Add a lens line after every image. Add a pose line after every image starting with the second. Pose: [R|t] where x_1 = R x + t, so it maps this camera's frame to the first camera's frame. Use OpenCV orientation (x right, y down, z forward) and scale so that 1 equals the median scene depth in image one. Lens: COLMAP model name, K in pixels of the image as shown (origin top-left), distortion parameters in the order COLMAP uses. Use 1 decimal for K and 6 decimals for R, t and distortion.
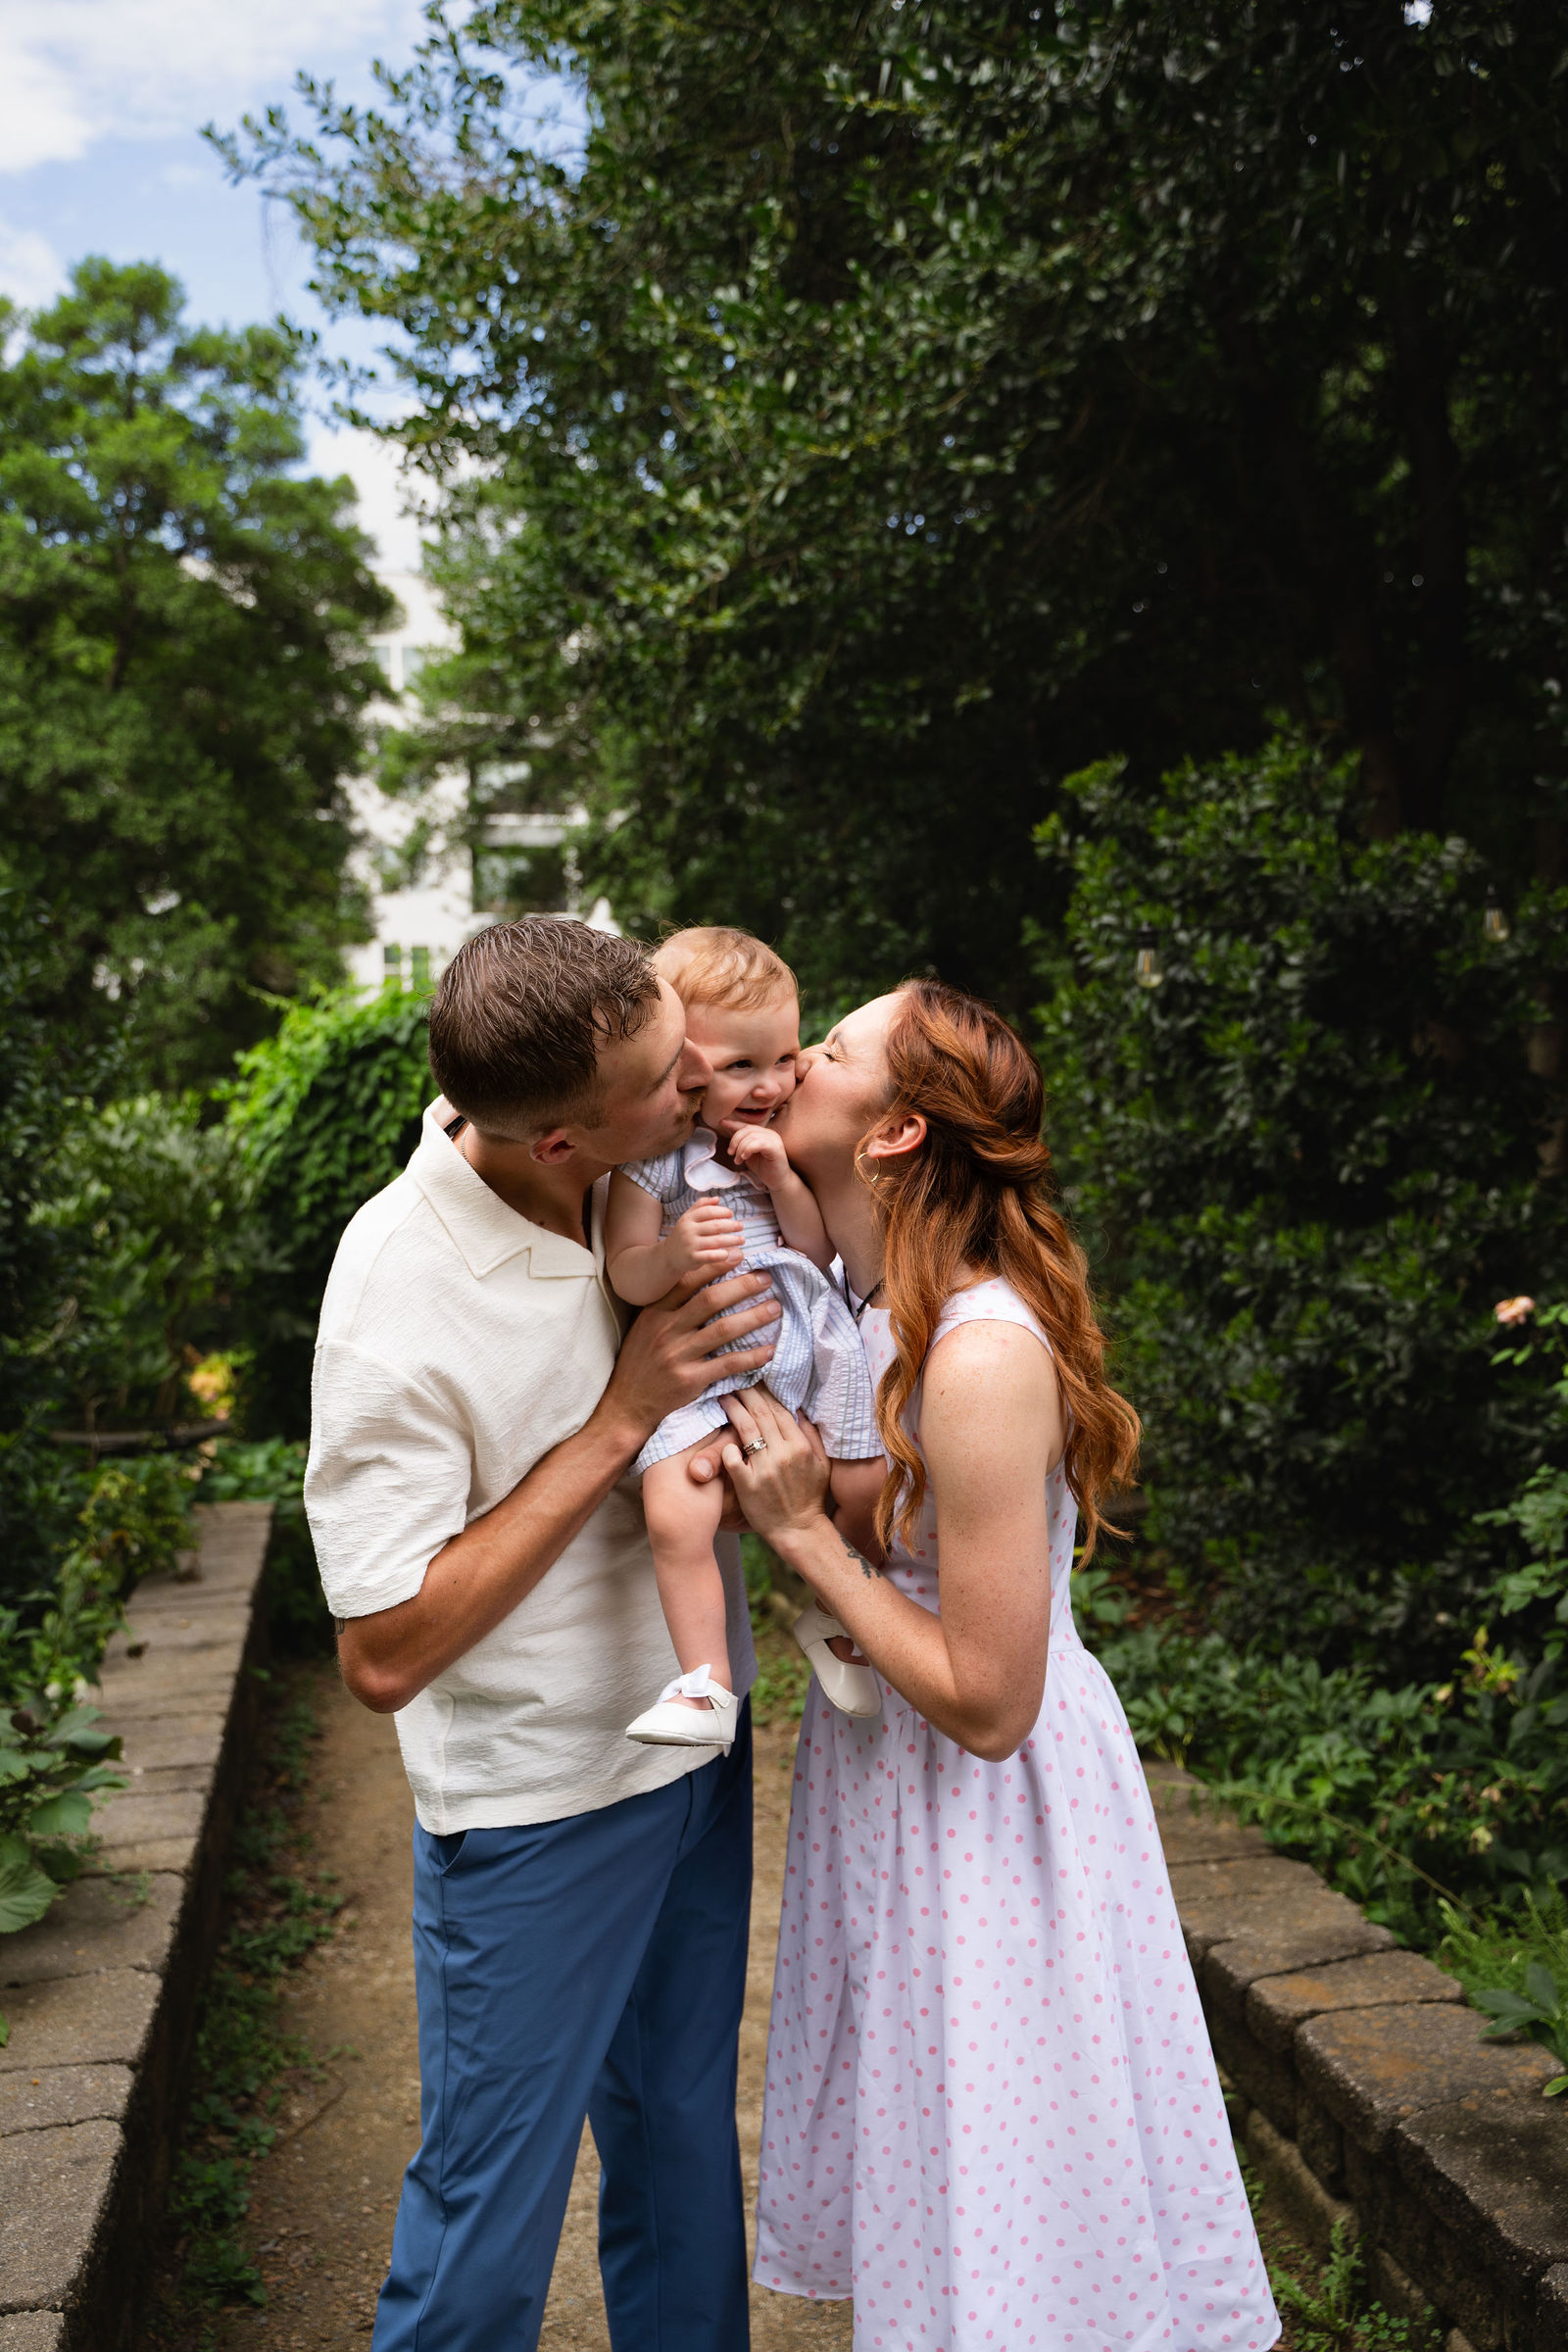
lens RADIAL K [[2030.8, 0, 784.0], [0, 2030.8, 1176.0], [0, 0, 1]] dist [-0.001076, -0.016884]
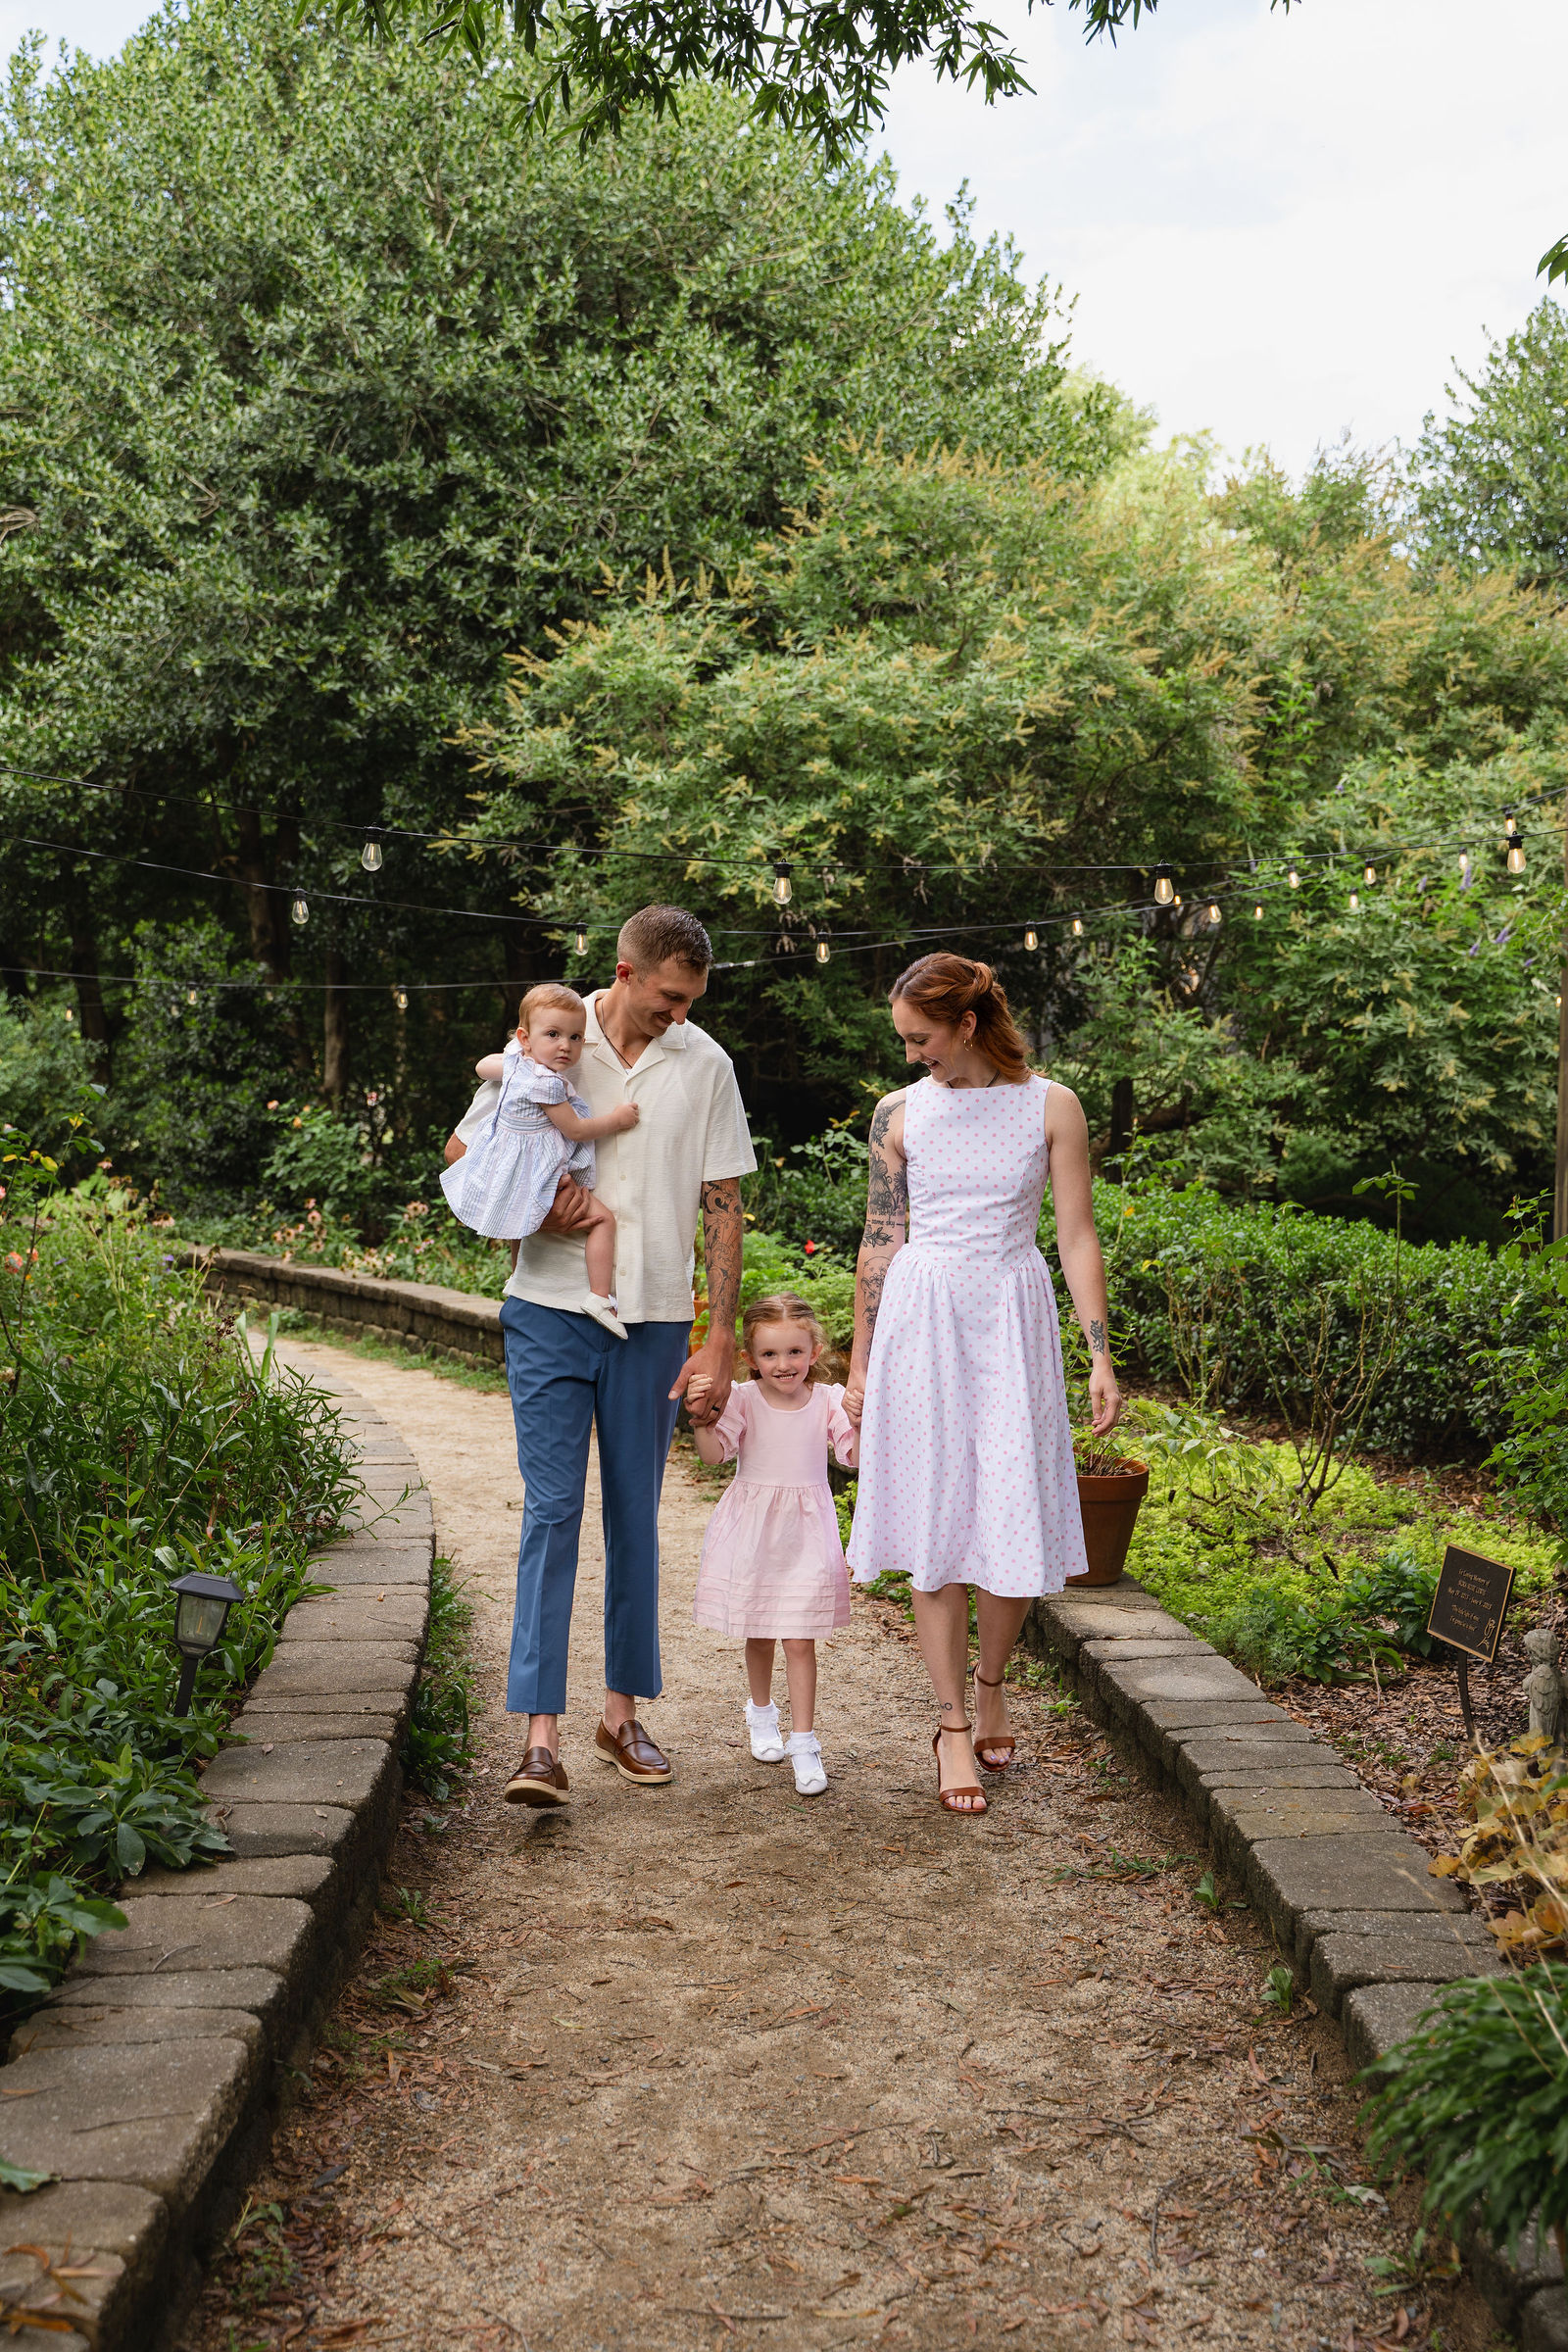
lens RADIAL K [[2350.3, 0, 776.4], [0, 2350.3, 1212.5], [0, 0, 1]] dist [-0.000248, -0.015871]
pose [[0.892774, -0.006465, 0.450458, -0.475004], [-0.012947, 0.999116, 0.039999, 0.052882], [-0.450318, -0.041542, 0.891901, -2.063534]]
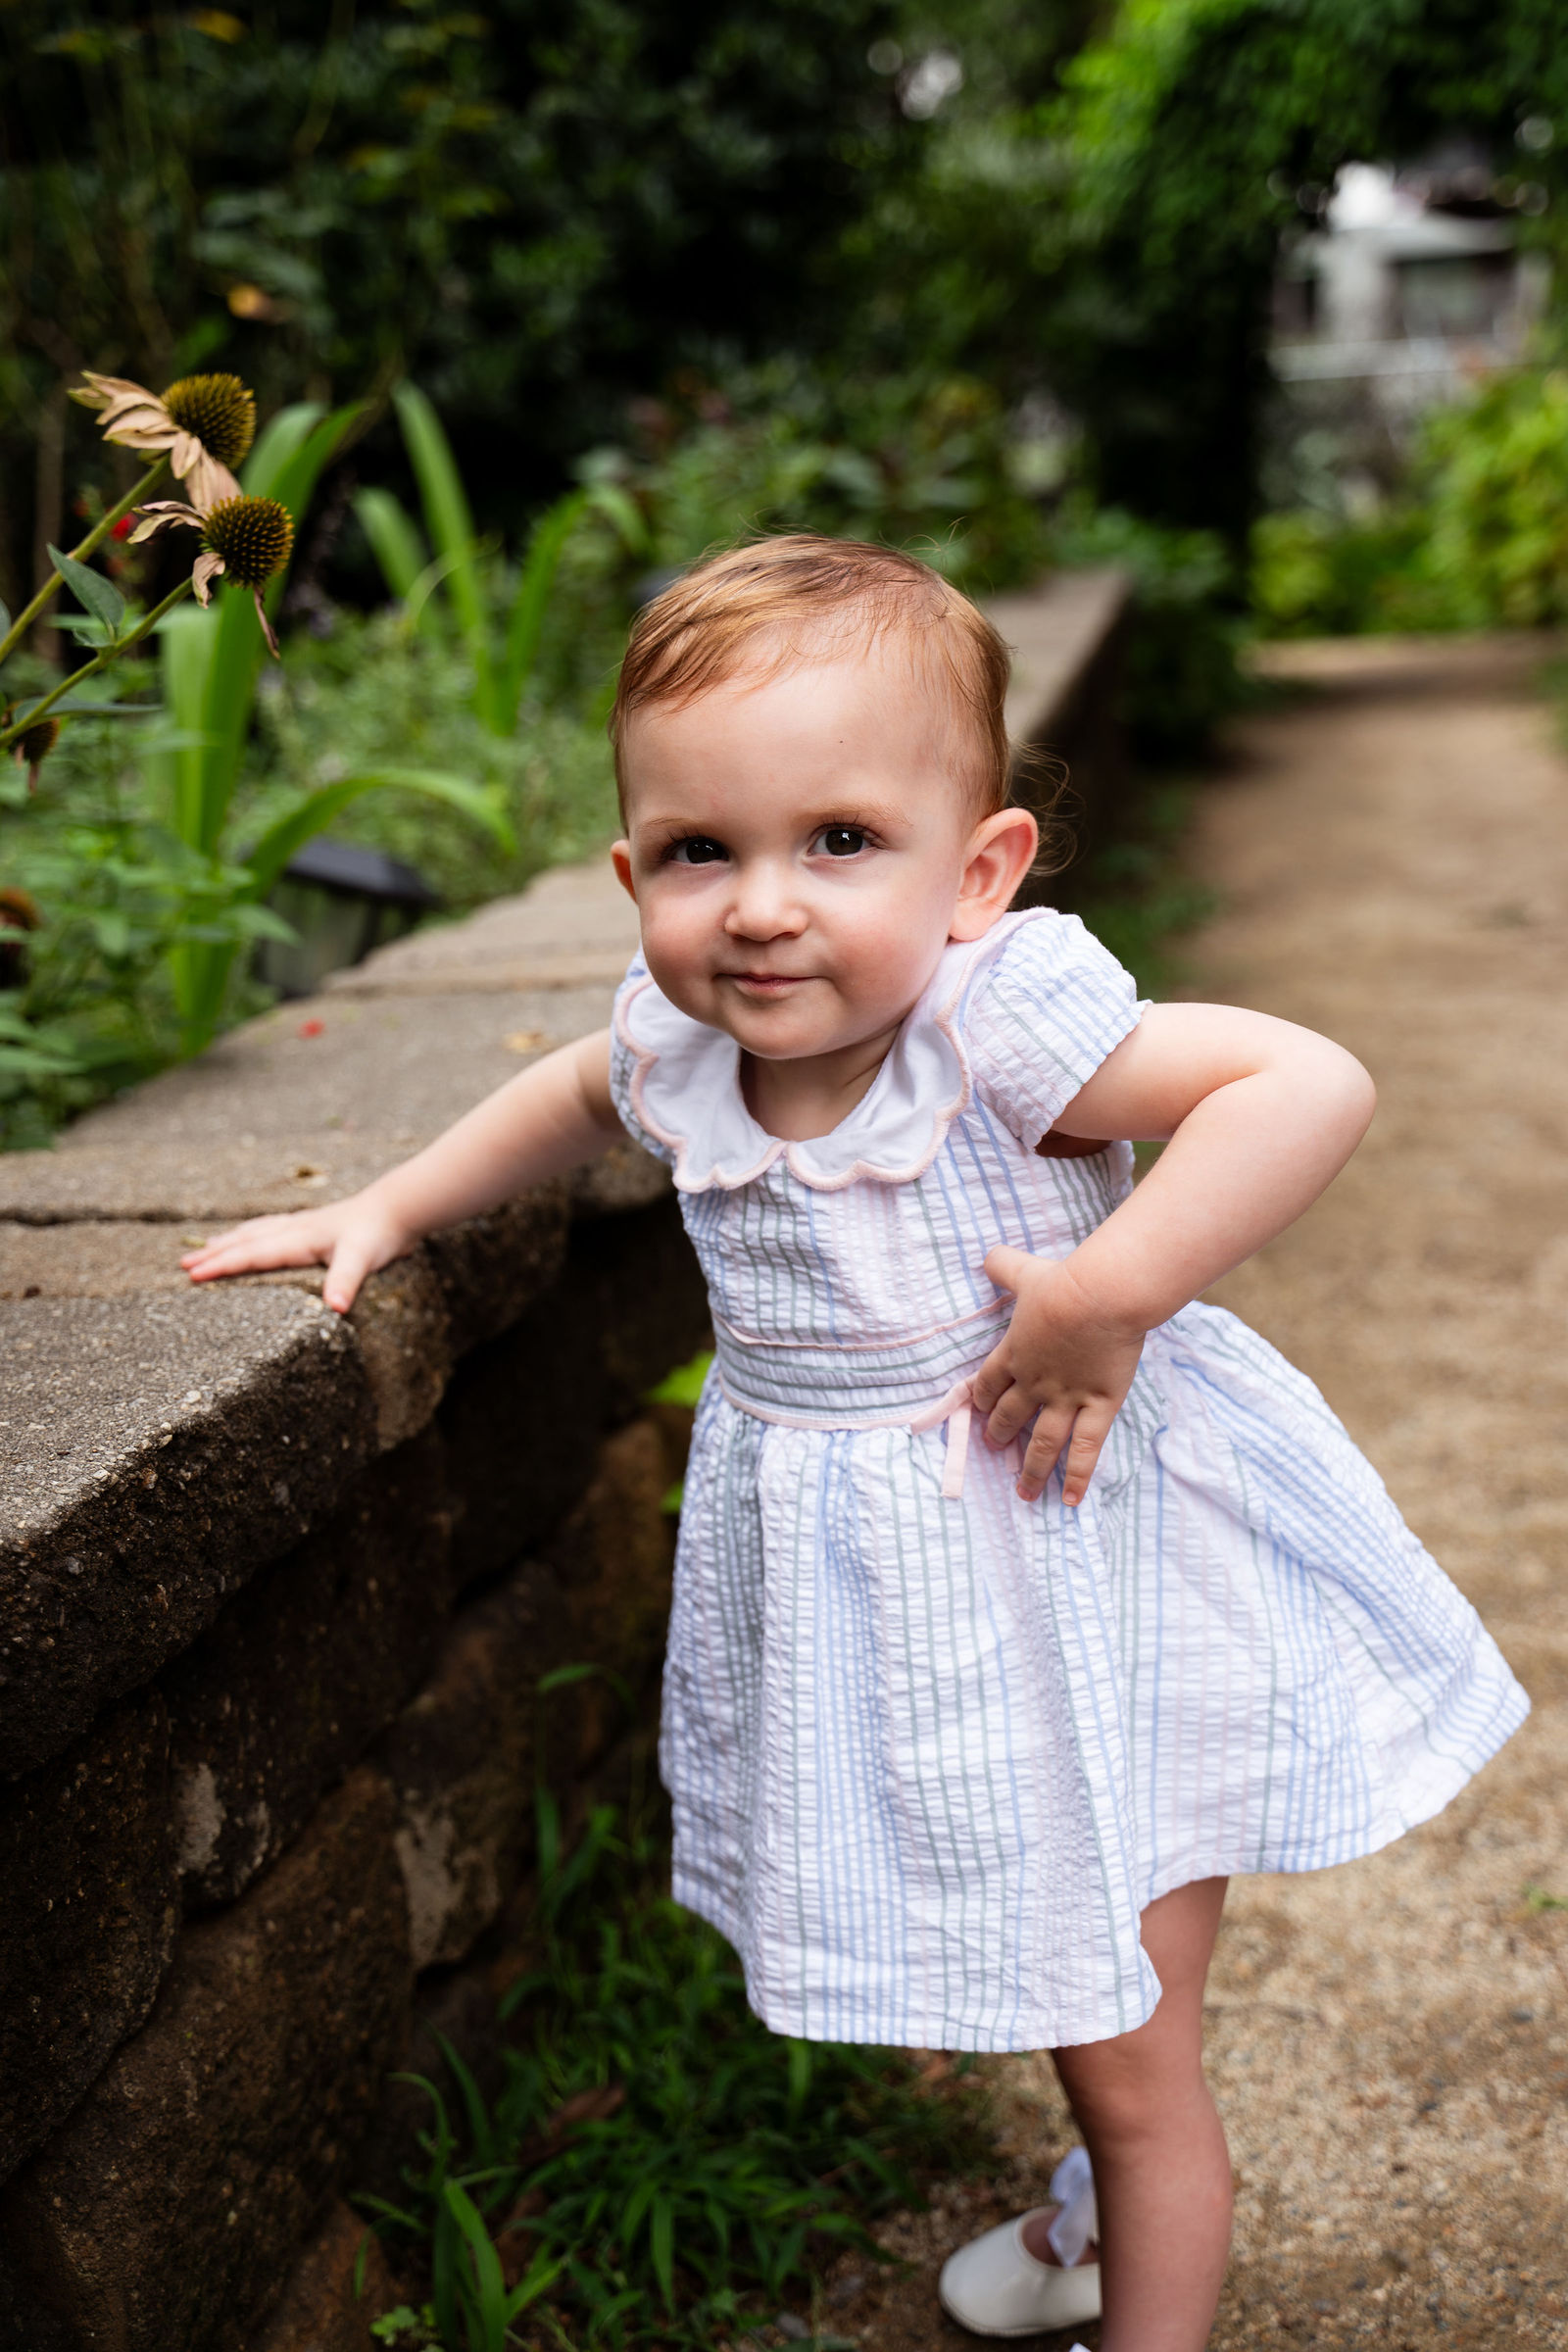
lens RADIAL K [[2839.4, 0, 784.0], [0, 2839.4, 1176.0], [0, 0, 1]] dist [0.007194, -0.023052]
pose [[0.938166, 0.031776, -0.344725, 0.011939], [0.049814, 0.973024, 0.225261, 0.151823], [0.342584, -0.228504, 0.911275, -0.129782]]
